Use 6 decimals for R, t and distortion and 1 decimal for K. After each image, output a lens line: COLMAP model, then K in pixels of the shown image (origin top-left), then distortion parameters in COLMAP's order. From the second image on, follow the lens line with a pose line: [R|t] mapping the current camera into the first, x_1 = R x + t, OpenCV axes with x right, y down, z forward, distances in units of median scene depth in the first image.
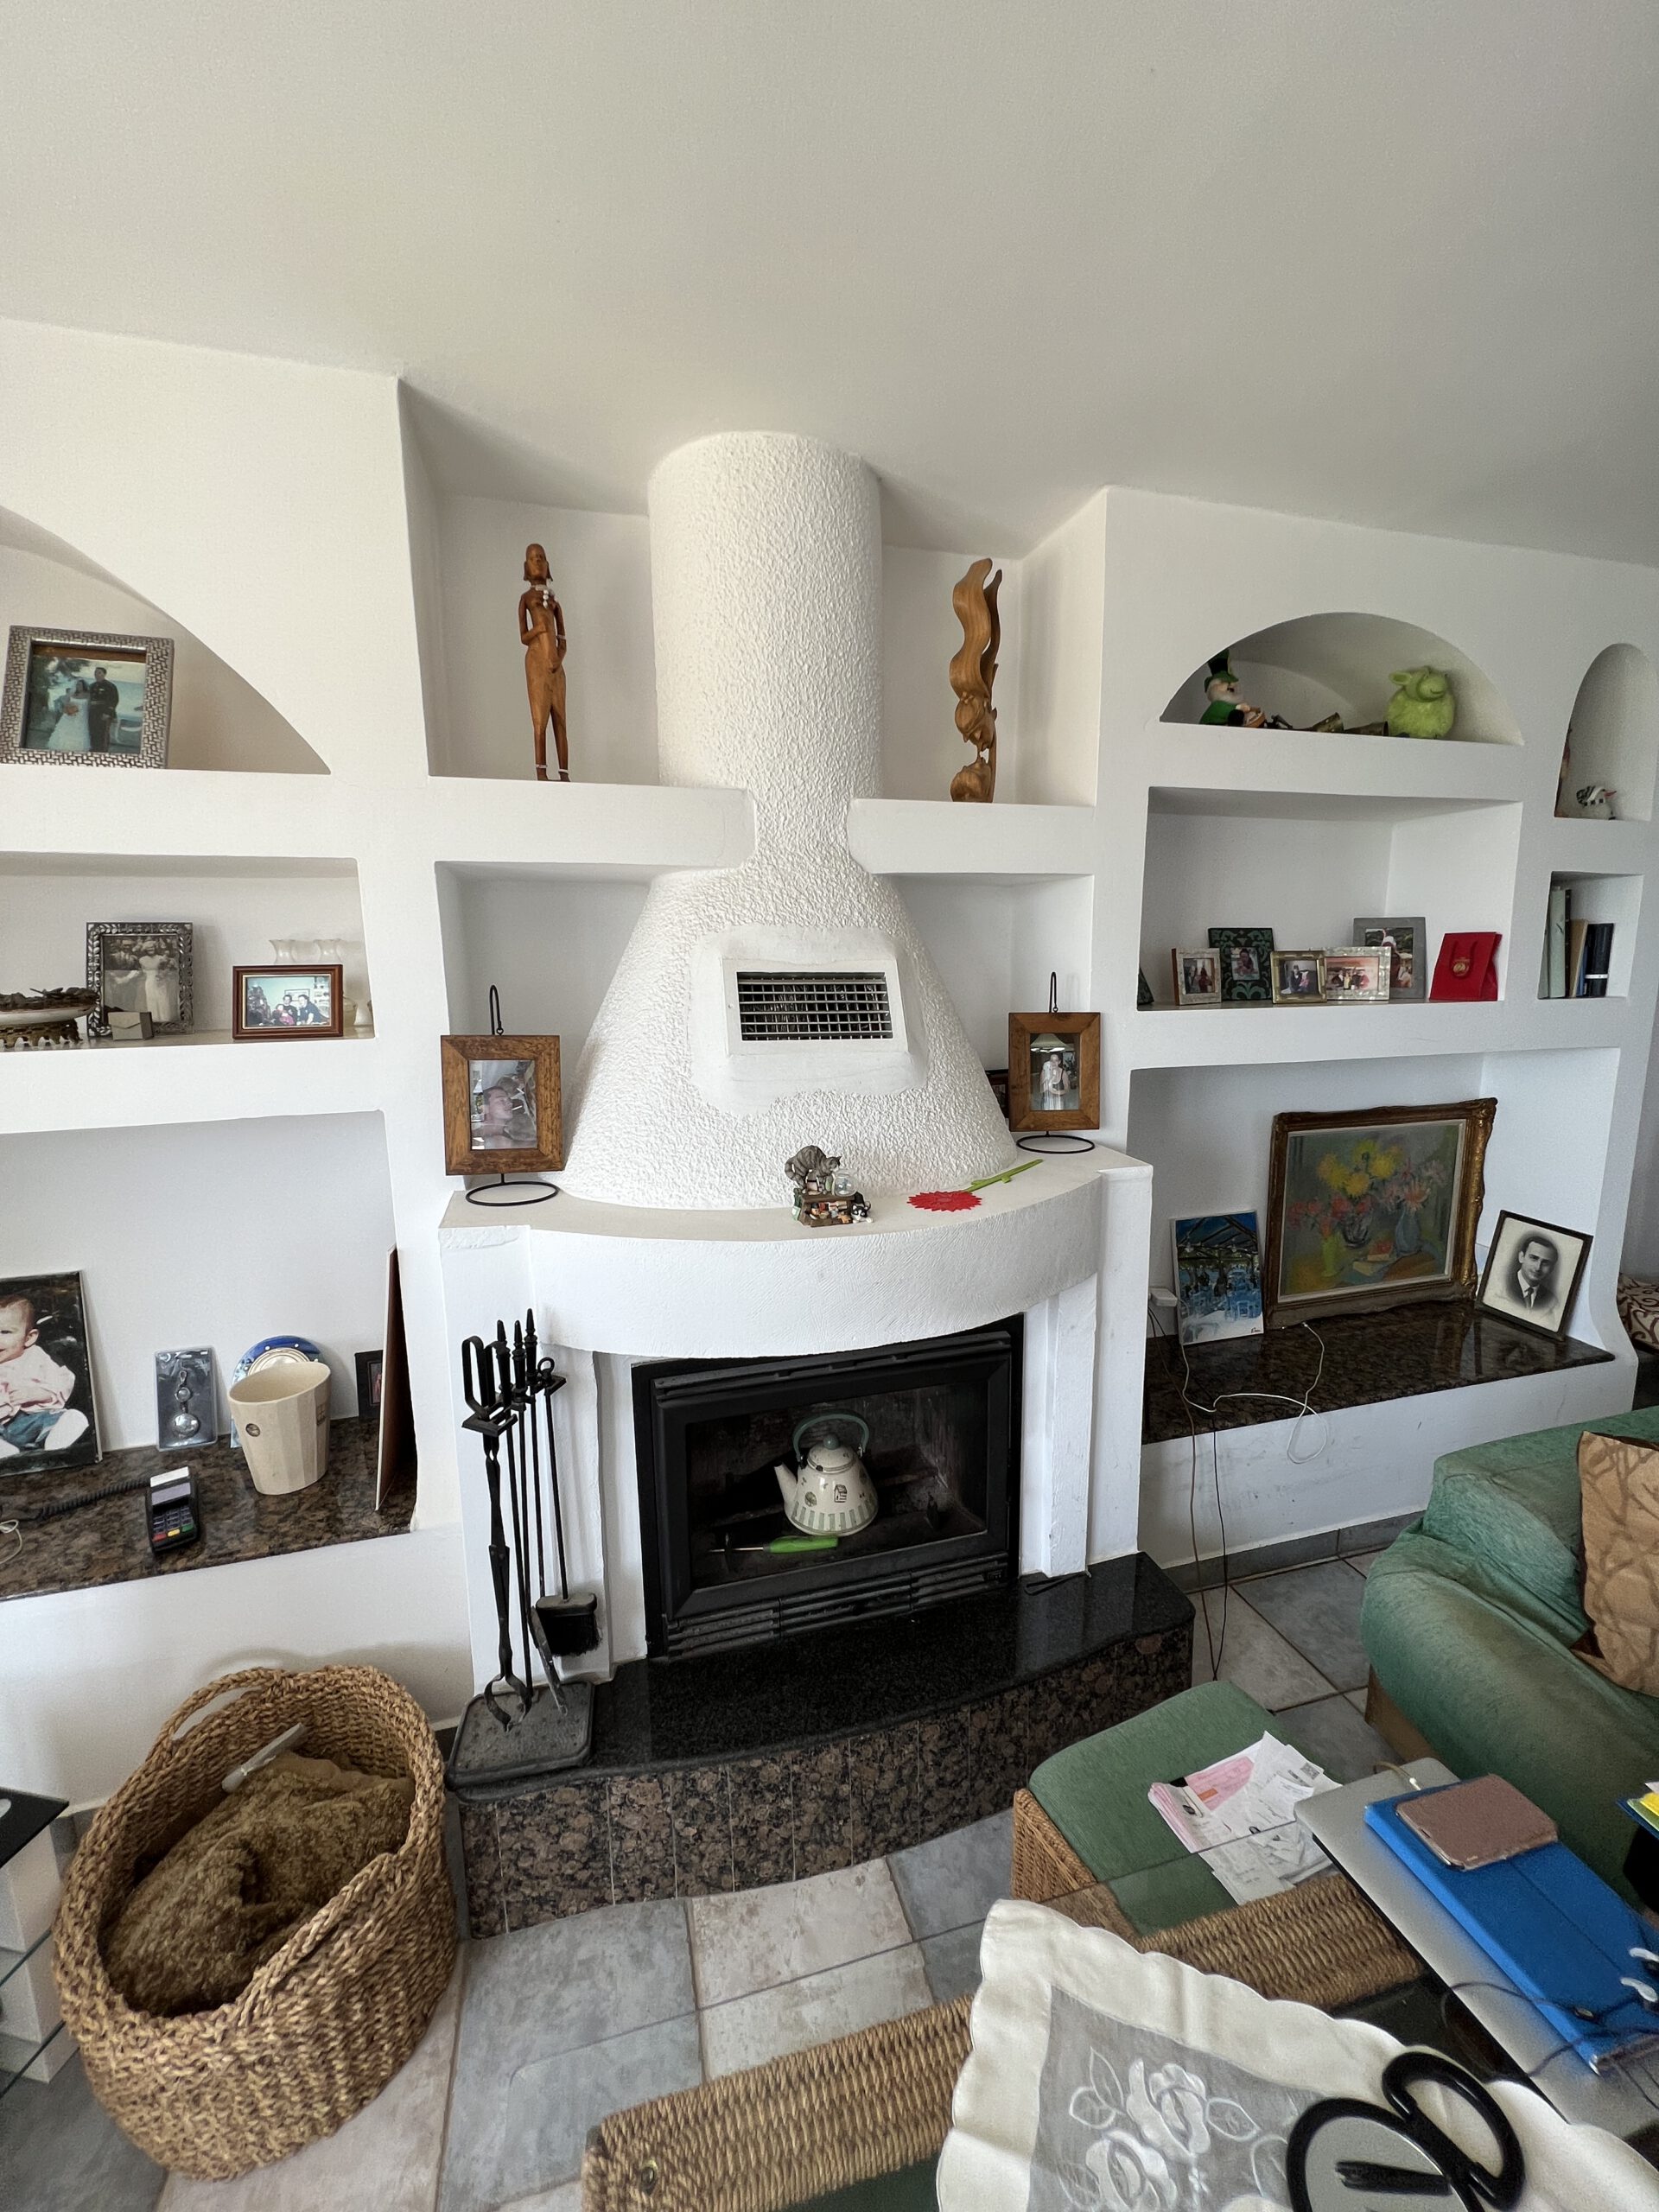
lens RADIAL K [[891.5, 0, 828.3], [0, 891.5, 1090.0], [0, 0, 1]] dist [-0.002420, 0.000183]
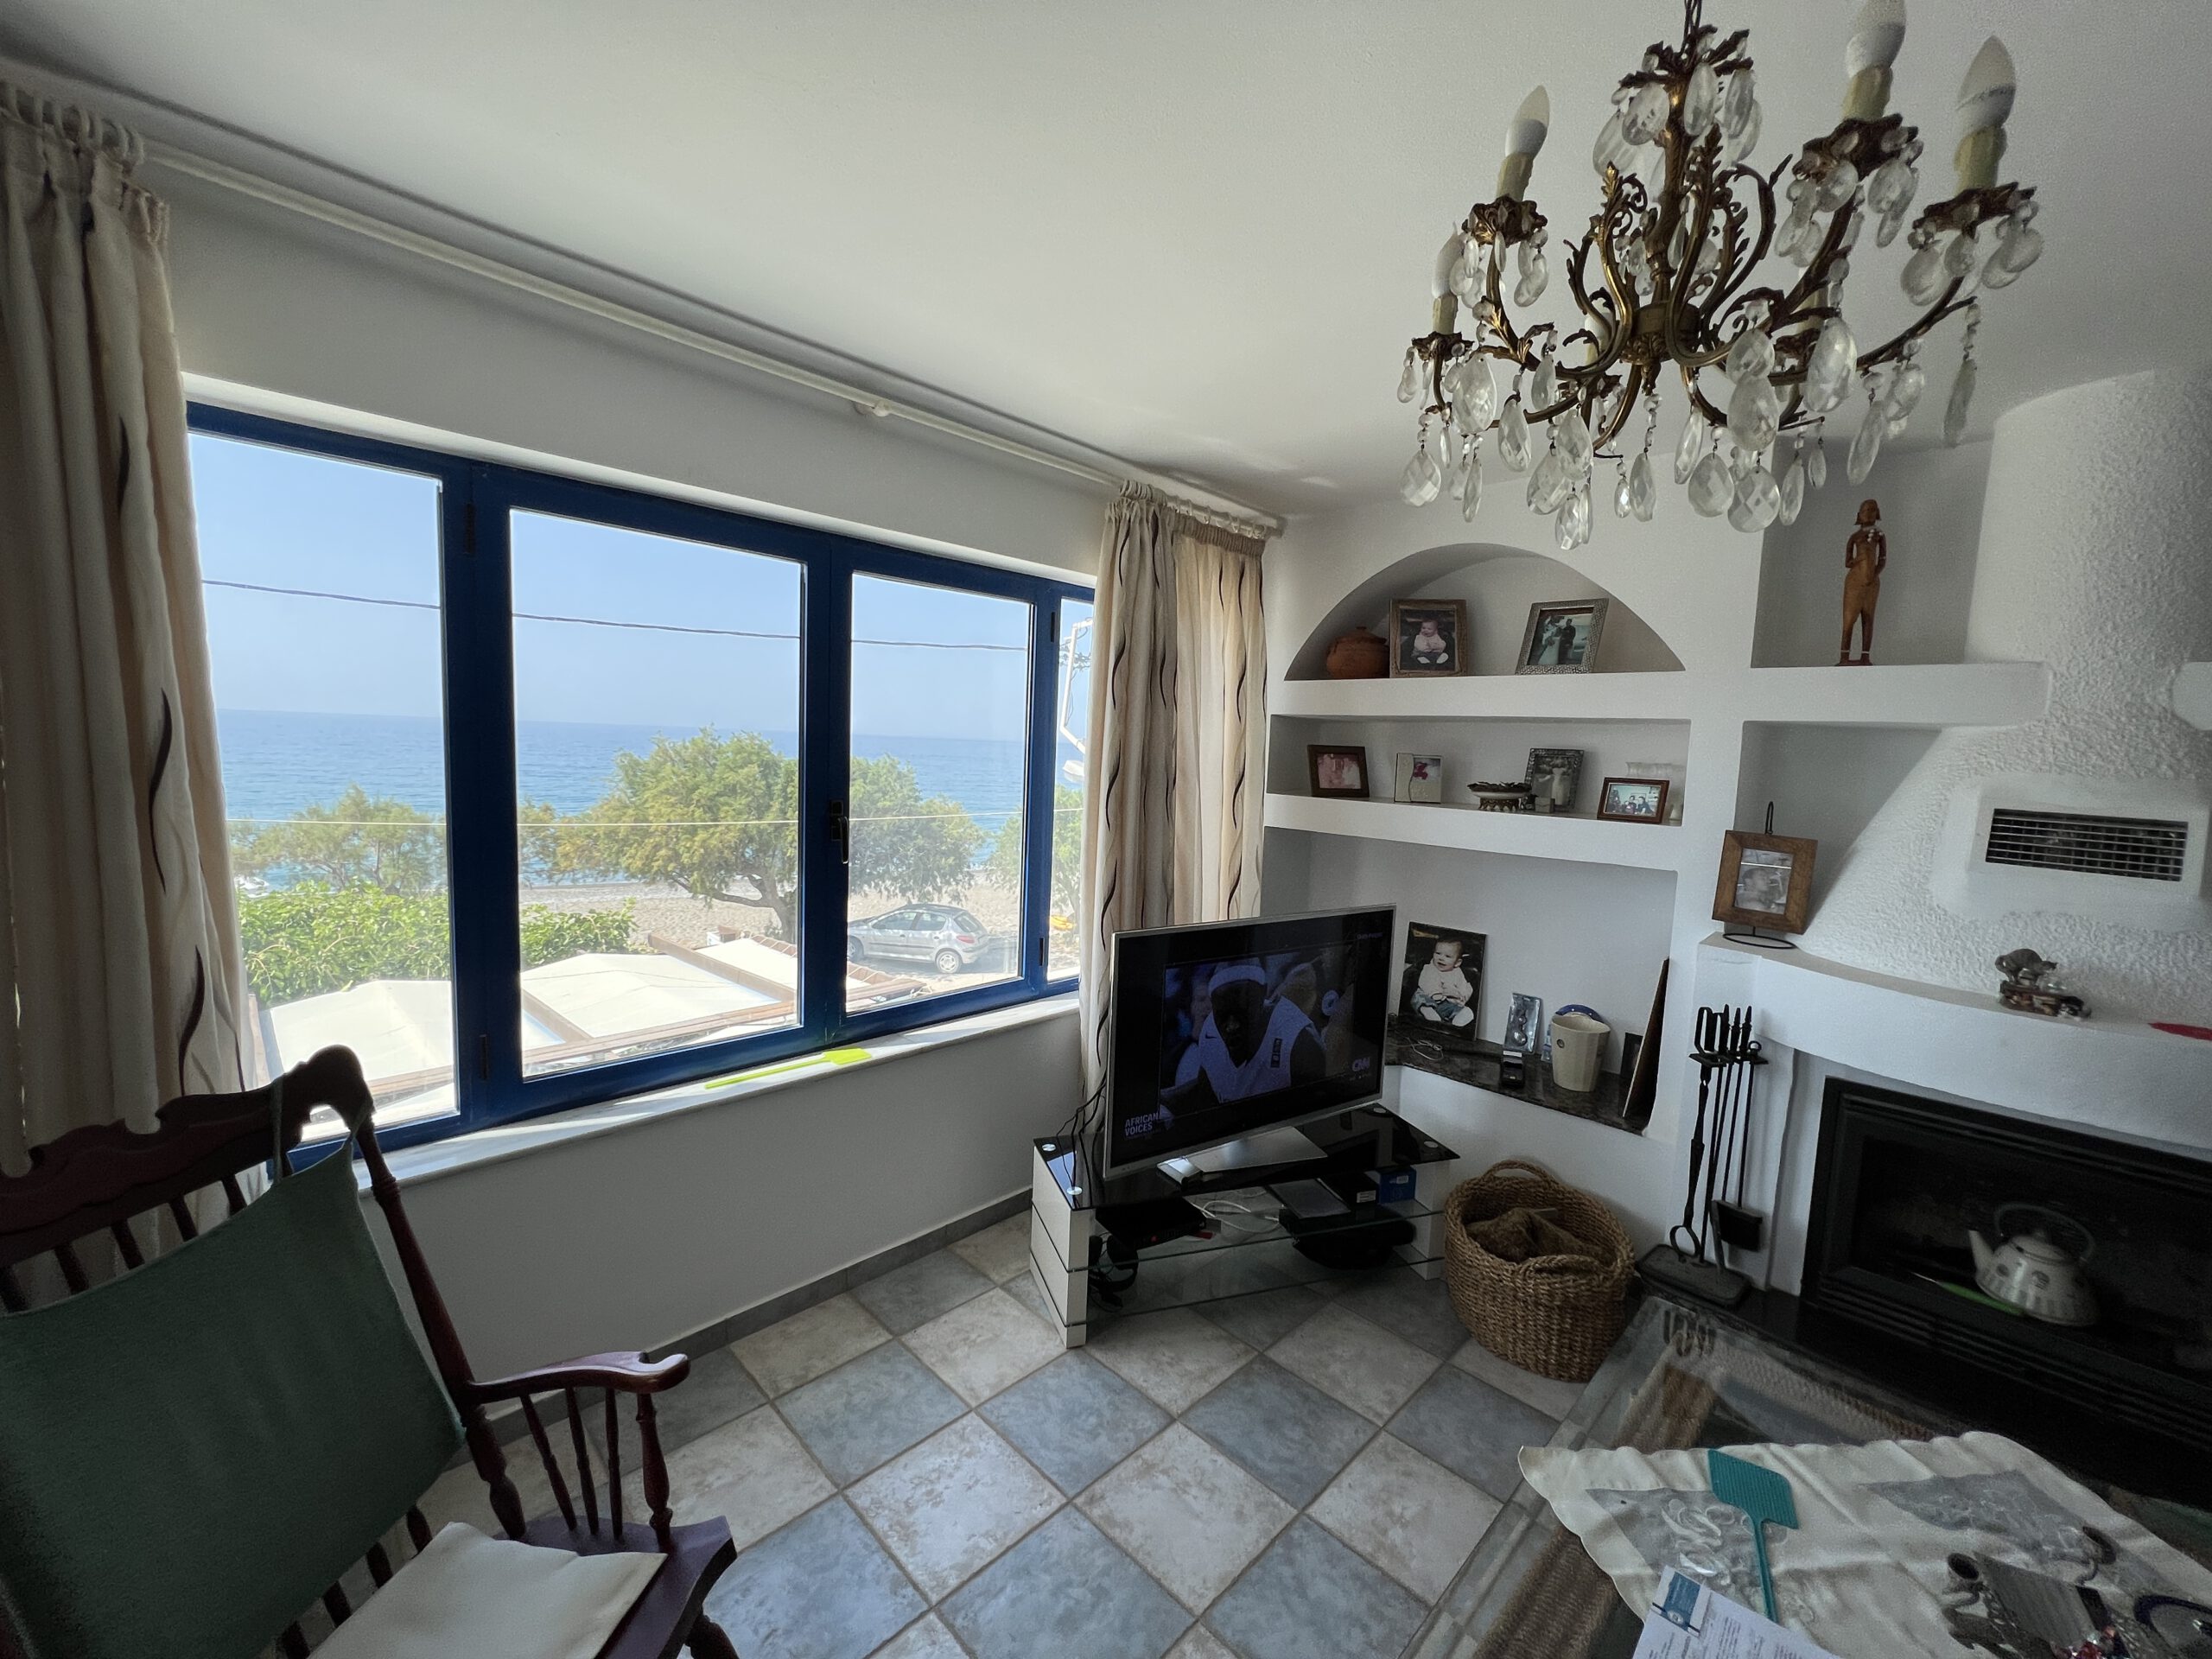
lens RADIAL K [[891.5, 0, 1097.5], [0, 891.5, 837.9], [0, 0, 1]] dist [-0.002420, 0.000183]
pose [[0.487565, 0.125715, -0.863989, 0.370629], [-0.172029, 0.984013, 0.046100, 0.068961], [0.855971, 0.126155, 0.501396, -0.711004]]
